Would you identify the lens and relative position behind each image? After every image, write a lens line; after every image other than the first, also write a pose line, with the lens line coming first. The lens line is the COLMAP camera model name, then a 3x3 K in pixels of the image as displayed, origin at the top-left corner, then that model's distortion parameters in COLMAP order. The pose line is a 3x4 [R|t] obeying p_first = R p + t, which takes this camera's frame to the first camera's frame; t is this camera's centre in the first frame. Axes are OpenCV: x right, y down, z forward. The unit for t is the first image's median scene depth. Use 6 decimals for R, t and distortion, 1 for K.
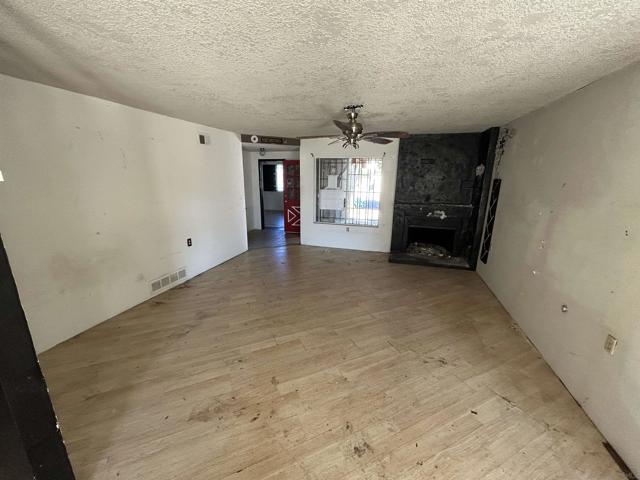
lens RADIAL K [[257.5, 0, 322.2], [0, 257.5, 239.3], [0, 0, 1]] dist [-0.000399, 0.000715]
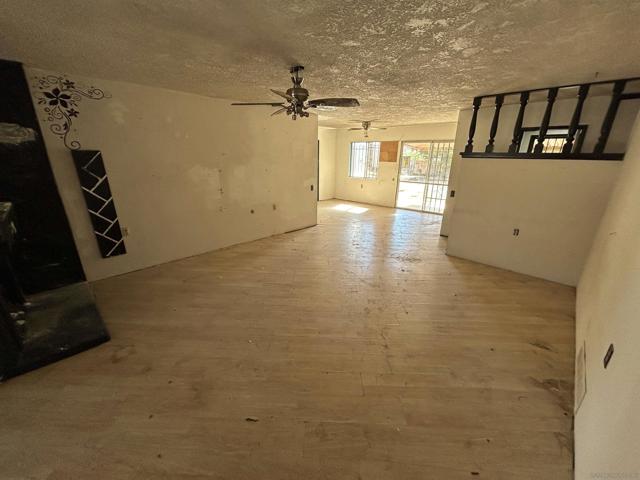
lens RADIAL K [[257.5, 0, 323.5], [0, 257.5, 241.4], [0, 0, 1]] dist [-0.000399, 0.000715]
pose [[-0.894207, -0.161285, 0.417590, -0.421526], [0.091467, 0.847333, 0.523126, -0.459448], [-0.438211, 0.505978, -0.742938, 1.884832]]
